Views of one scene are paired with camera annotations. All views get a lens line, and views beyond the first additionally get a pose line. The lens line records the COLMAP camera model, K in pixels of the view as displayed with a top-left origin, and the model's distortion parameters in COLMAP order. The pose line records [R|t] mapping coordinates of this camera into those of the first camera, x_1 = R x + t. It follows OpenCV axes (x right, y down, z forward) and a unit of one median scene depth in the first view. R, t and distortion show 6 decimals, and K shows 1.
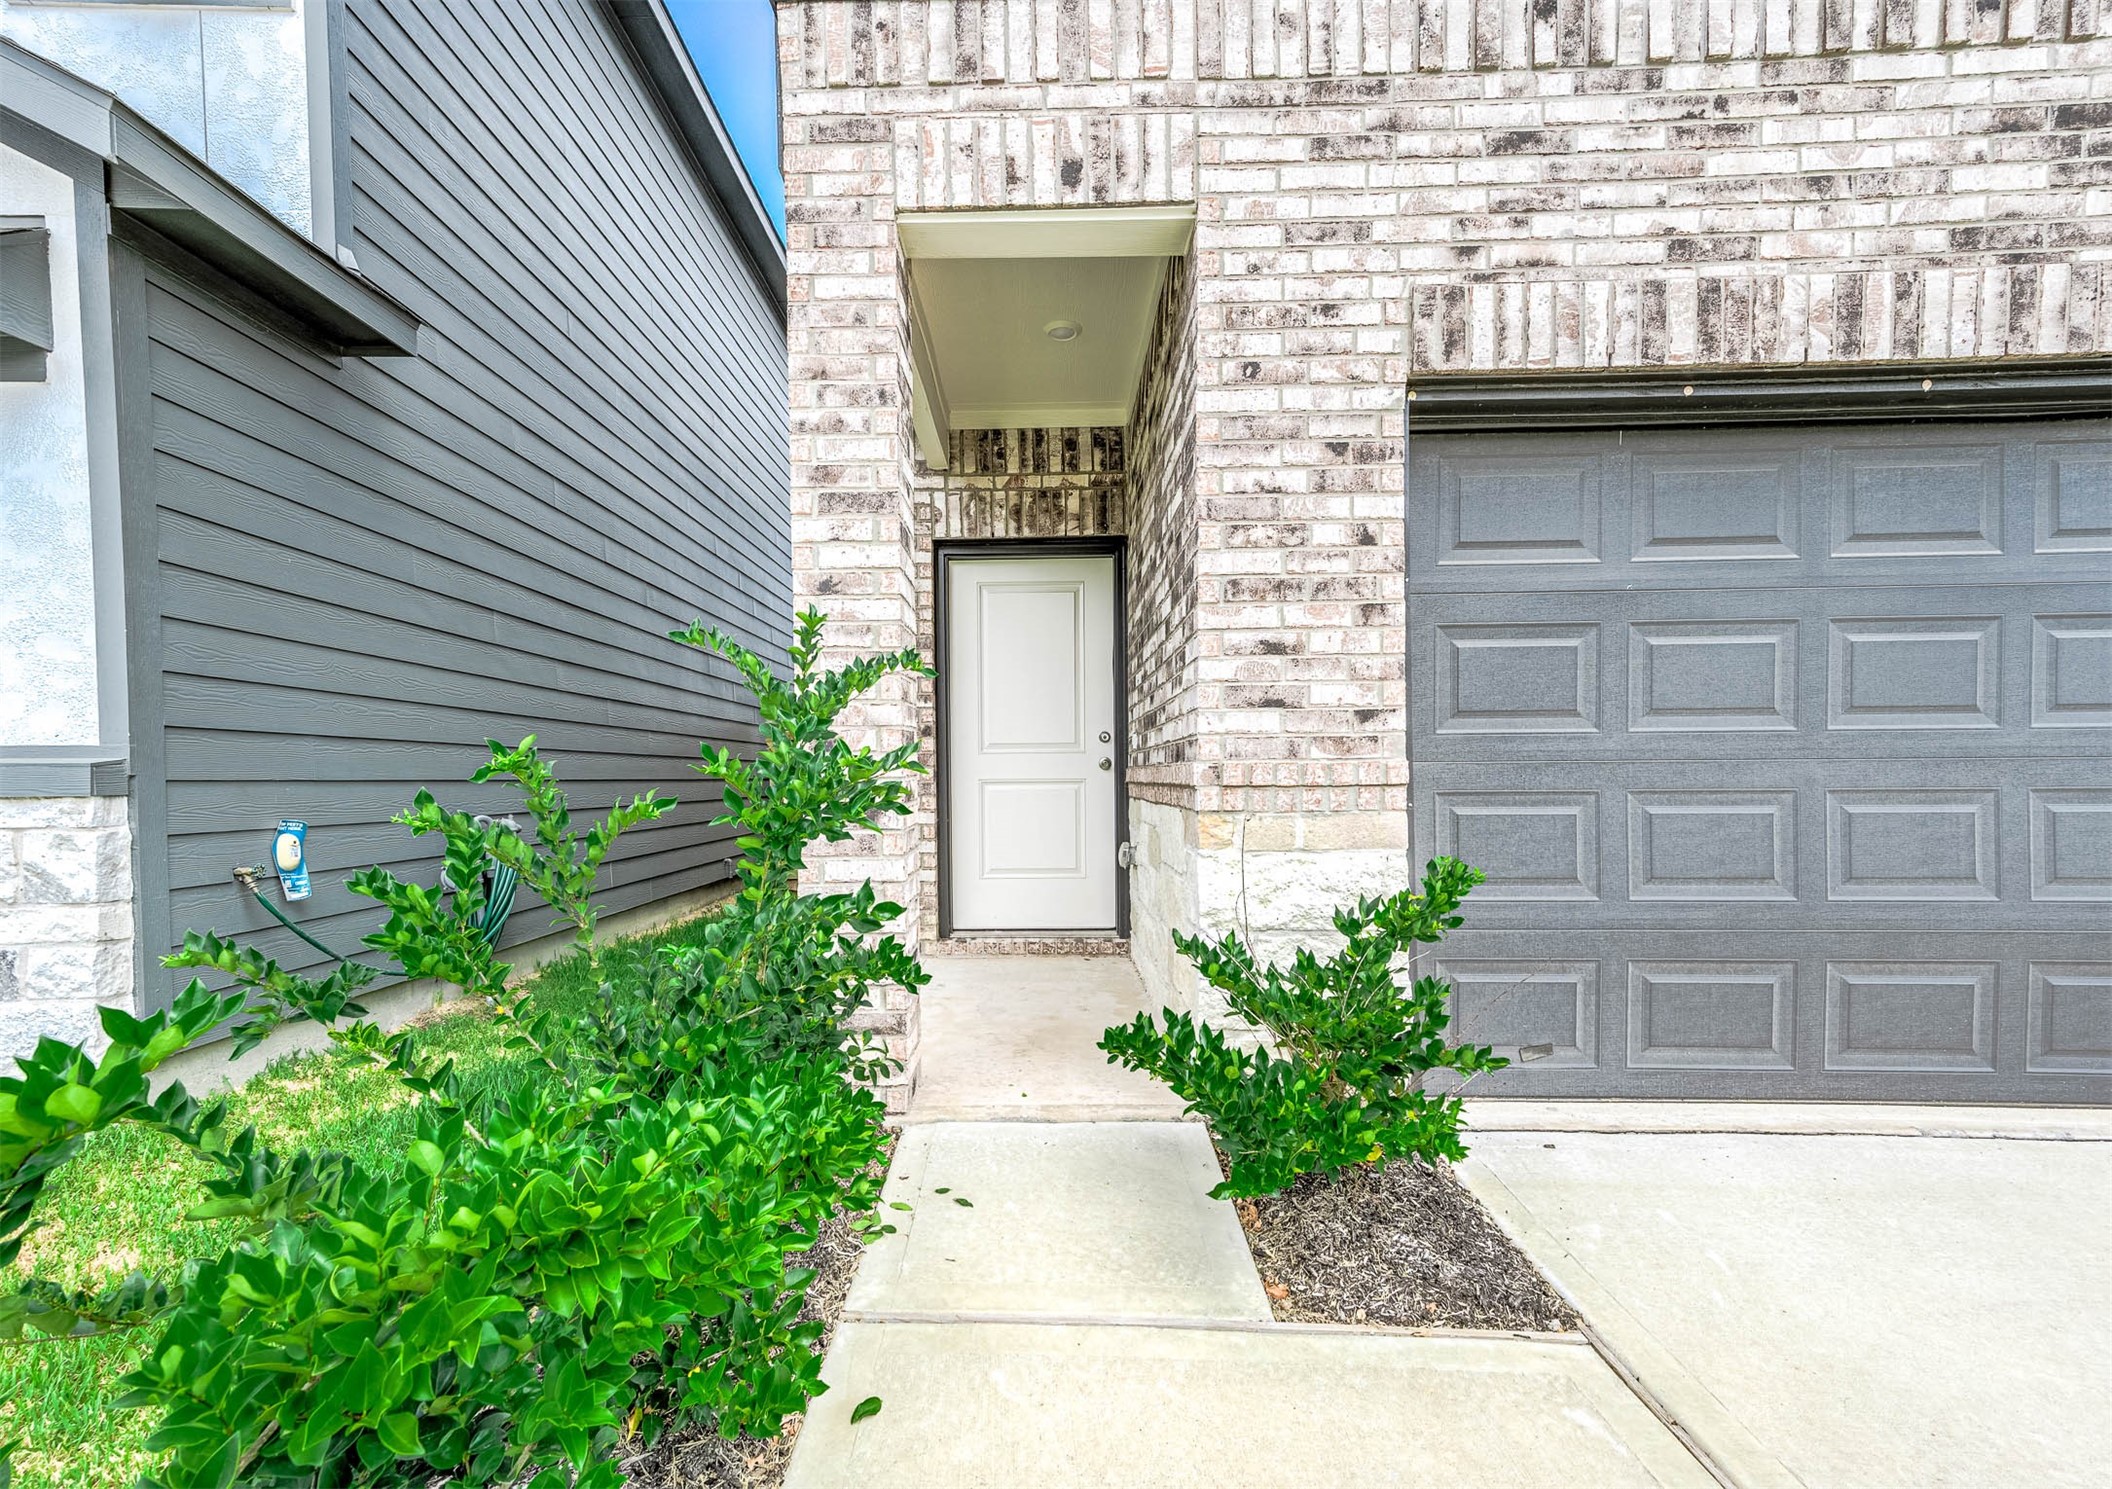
lens RADIAL K [[916.5, 0, 1040.6], [0, 916.5, 790.6], [0, 0, 1]] dist [0.021458, 0.000363]
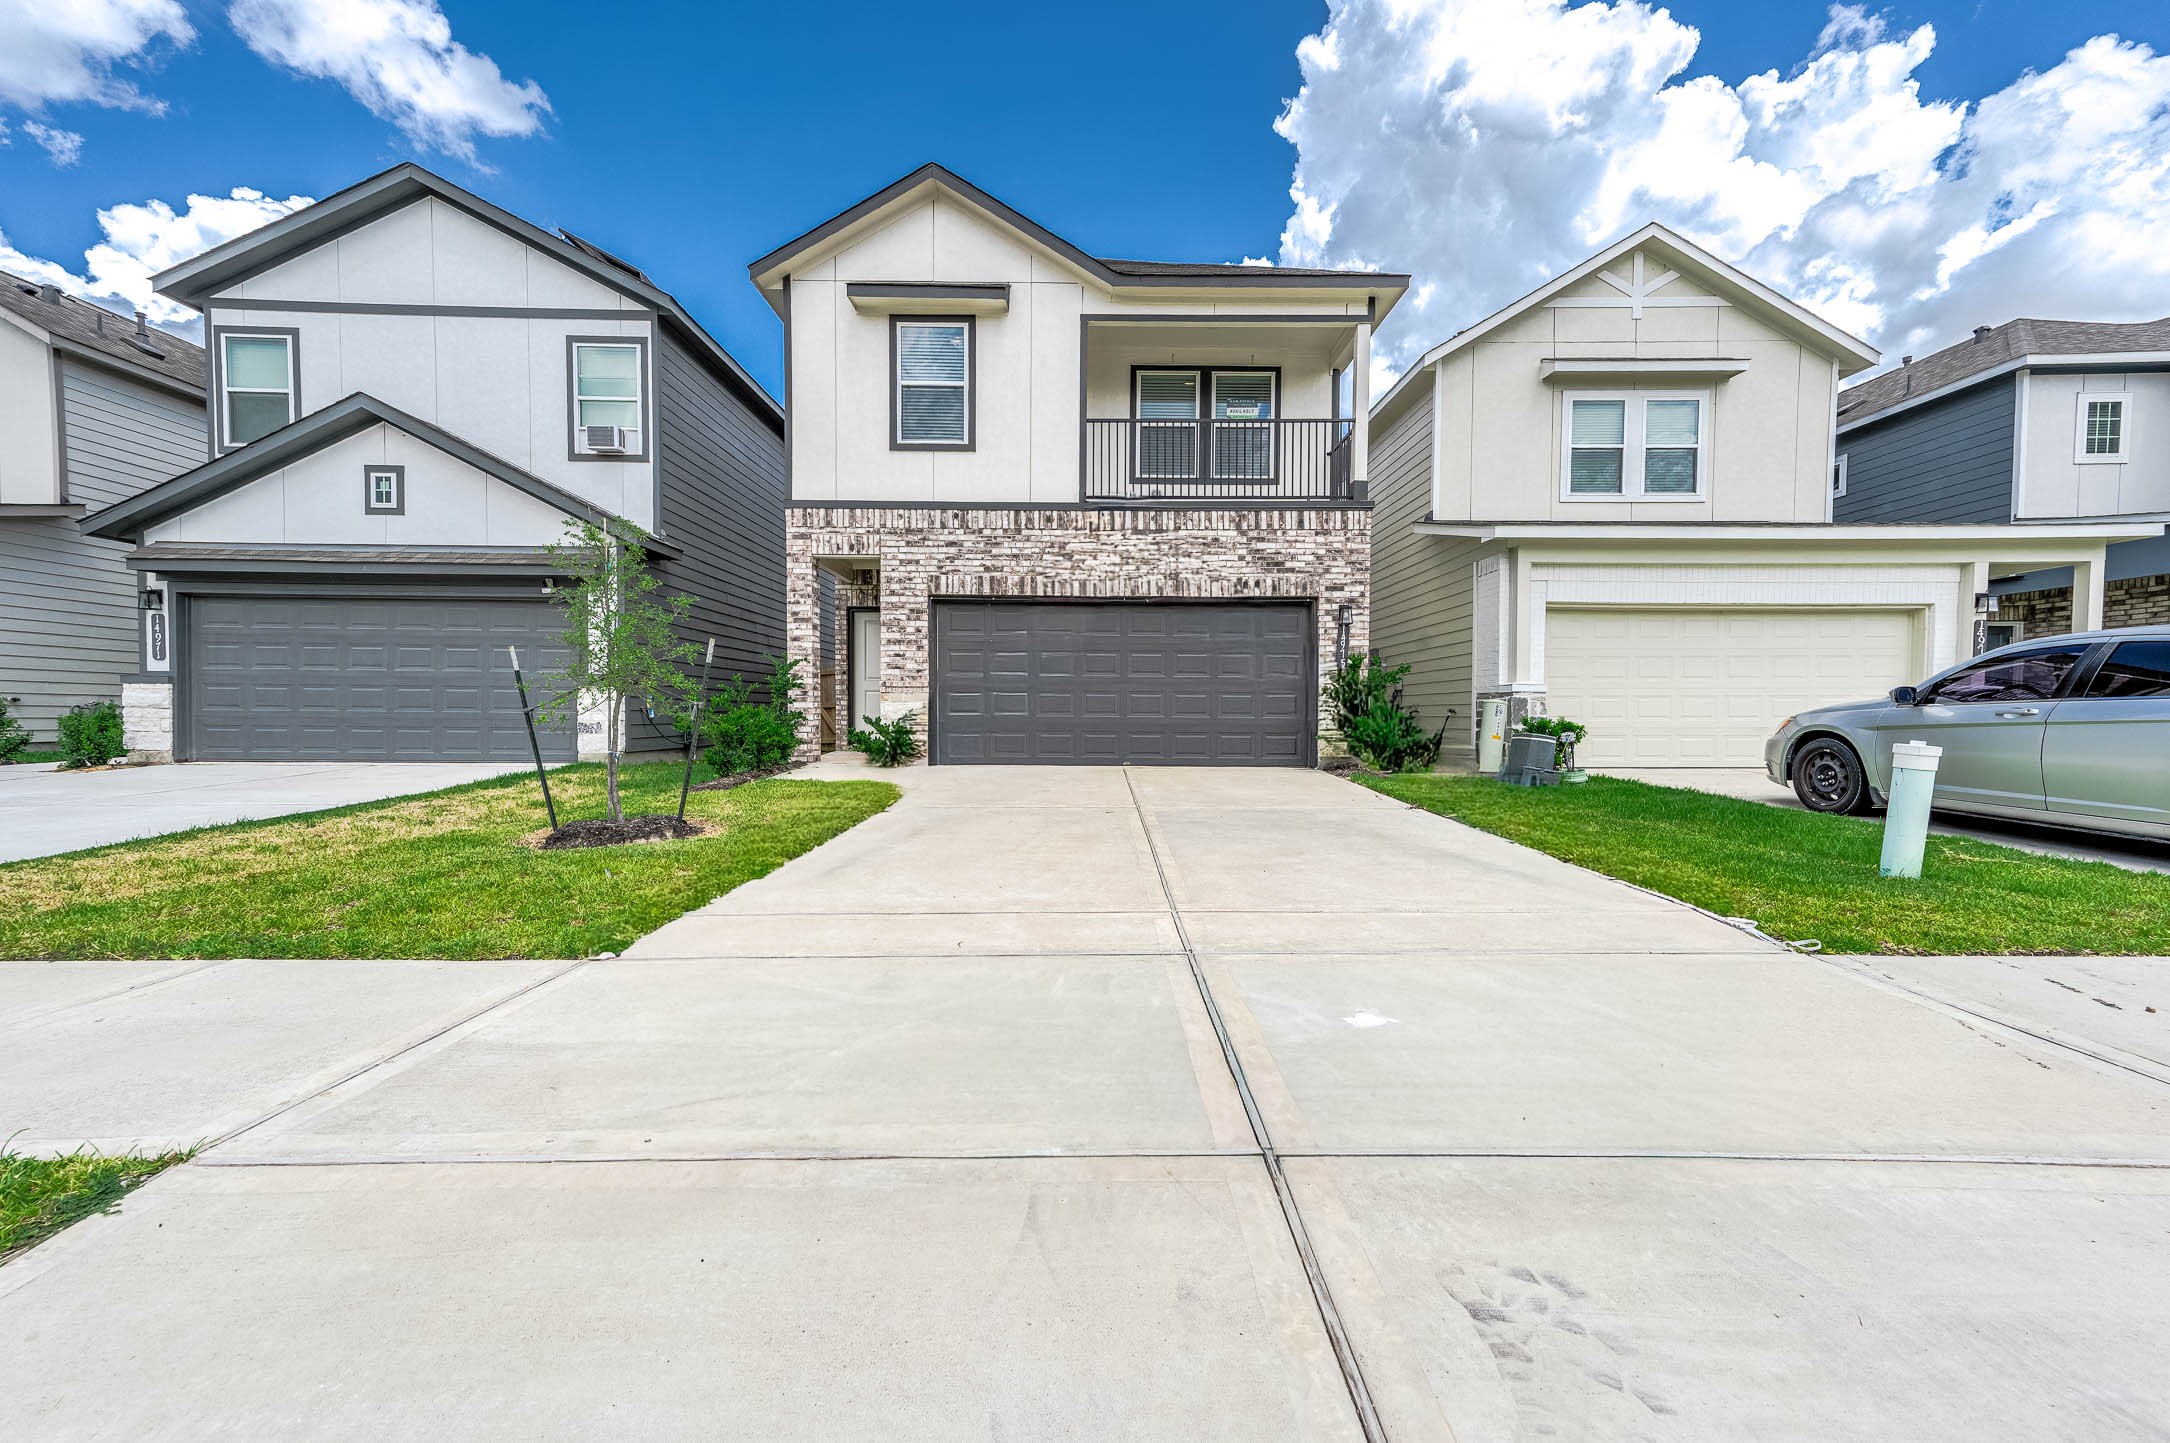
lens RADIAL K [[856.2, 0, 1094.8], [0, 856.2, 731.0], [0, 0, 1]] dist [0.021918, 0.000808]
pose [[0.999785, 0.014070, 0.015258, 1.144390], [-0.014128, 0.999893, 0.003697, 0.178735], [-0.015204, -0.003912, 0.999877, -3.127044]]
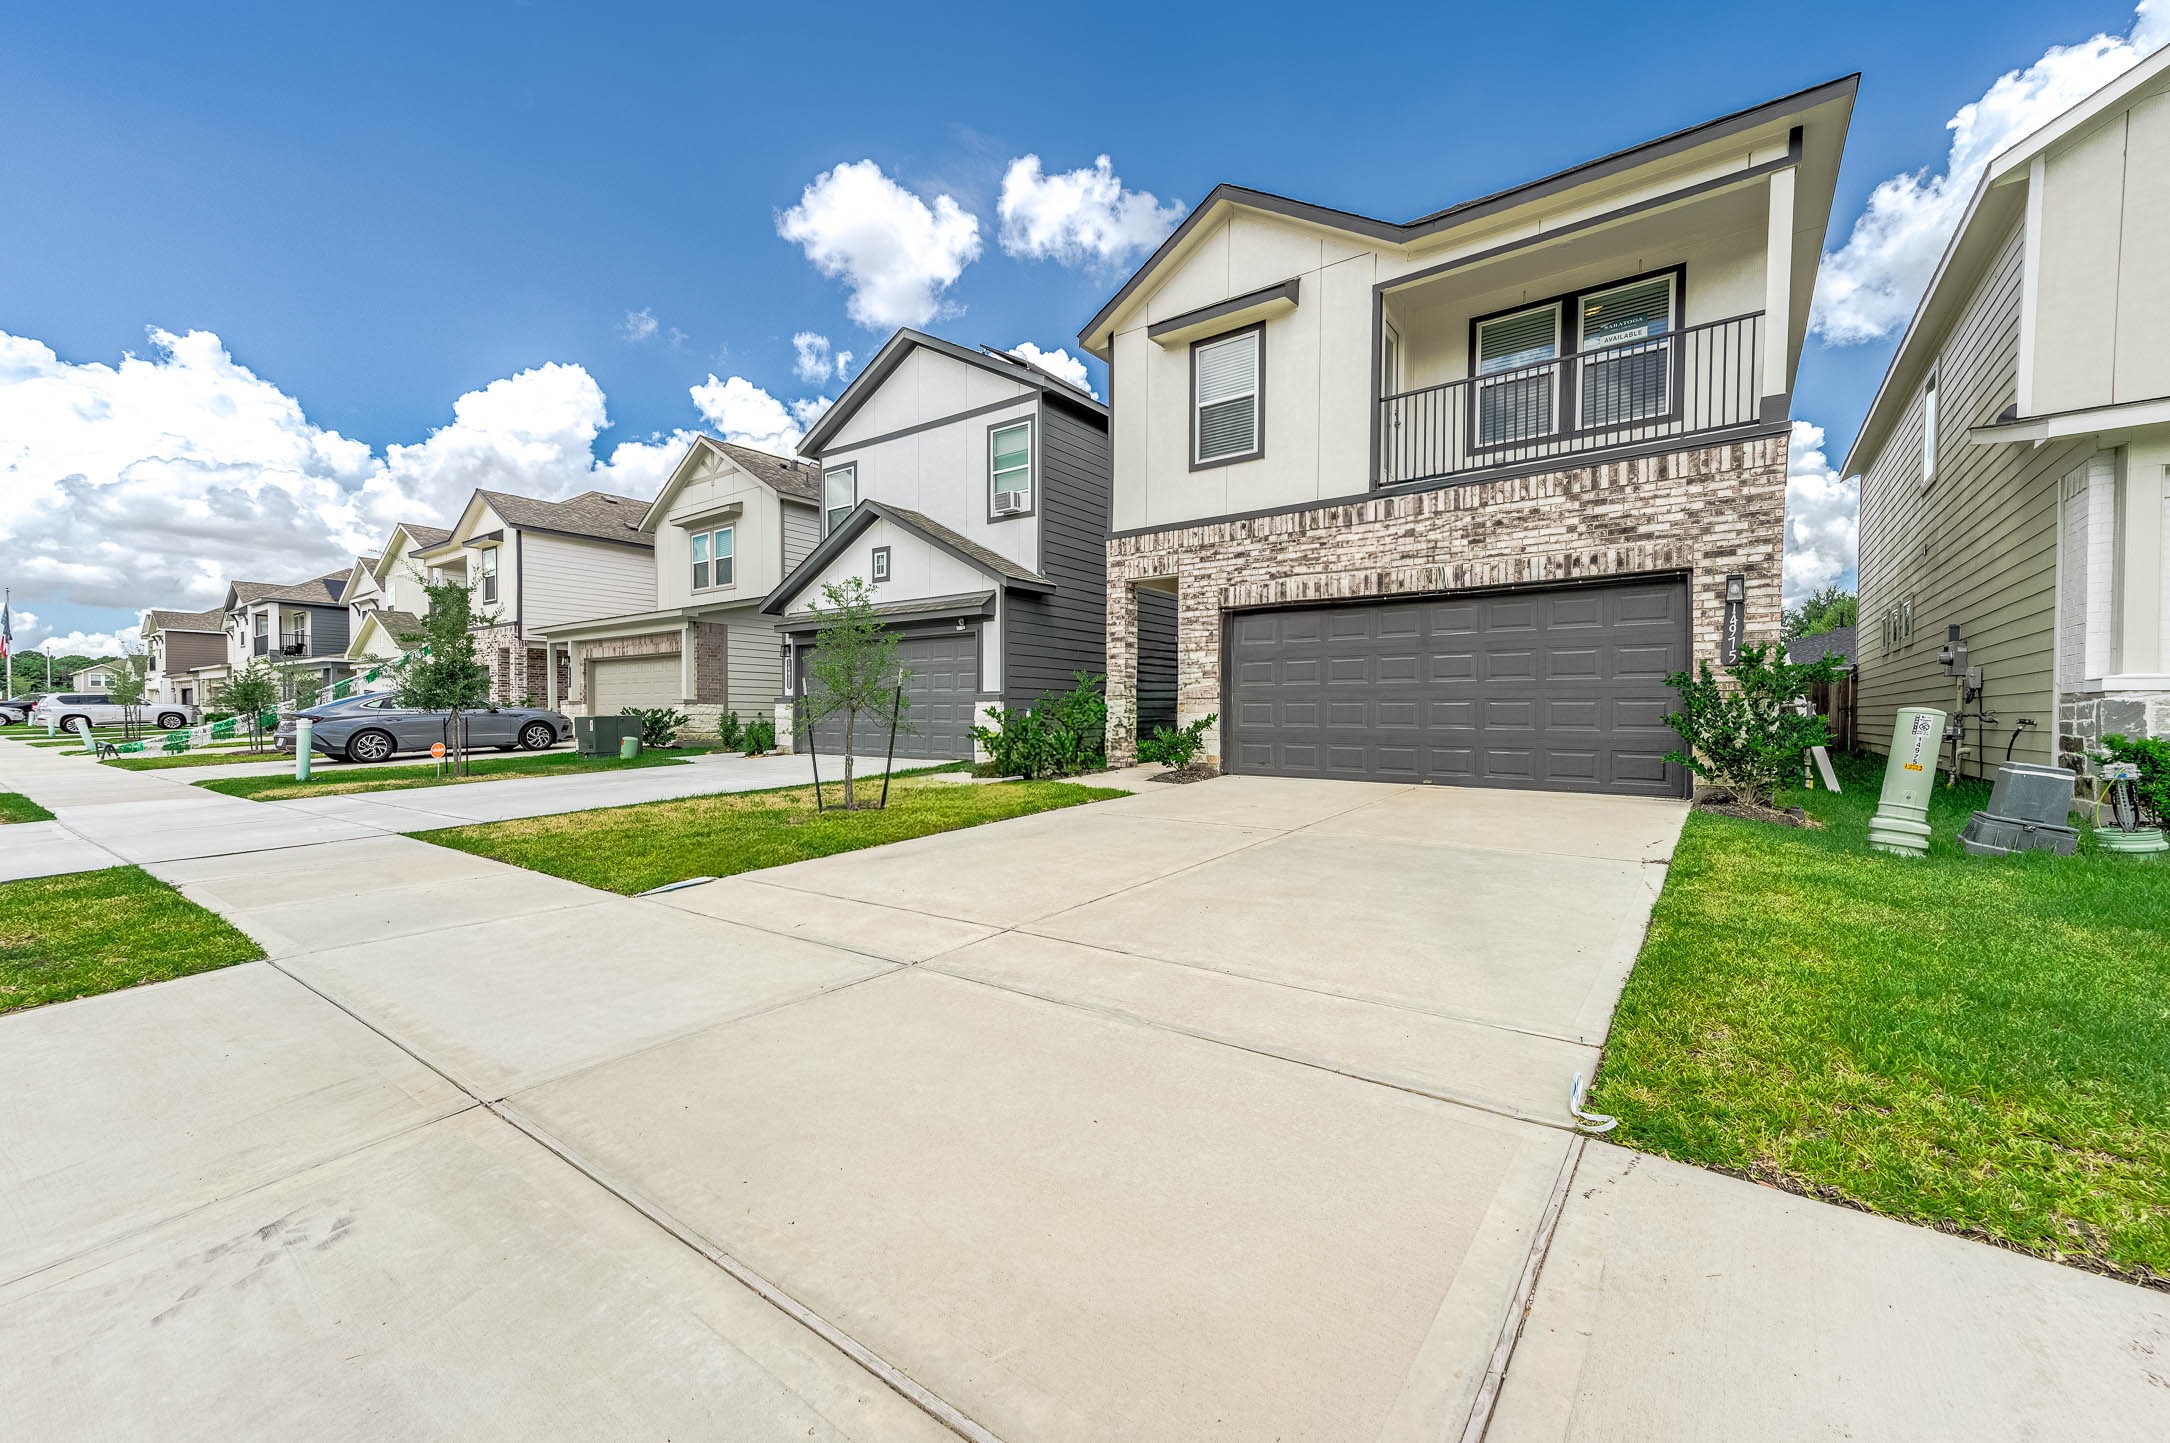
lens RADIAL K [[856.2, 0, 1084.4], [0, 856.2, 728.8], [0, 0, 1]] dist [0.021918, 0.000808]
pose [[0.805657, 0.021153, -0.592004, 2.359737], [-0.021417, 0.999749, 0.006576, 0.130294], [0.591995, 0.007382, 0.805908, -2.754363]]
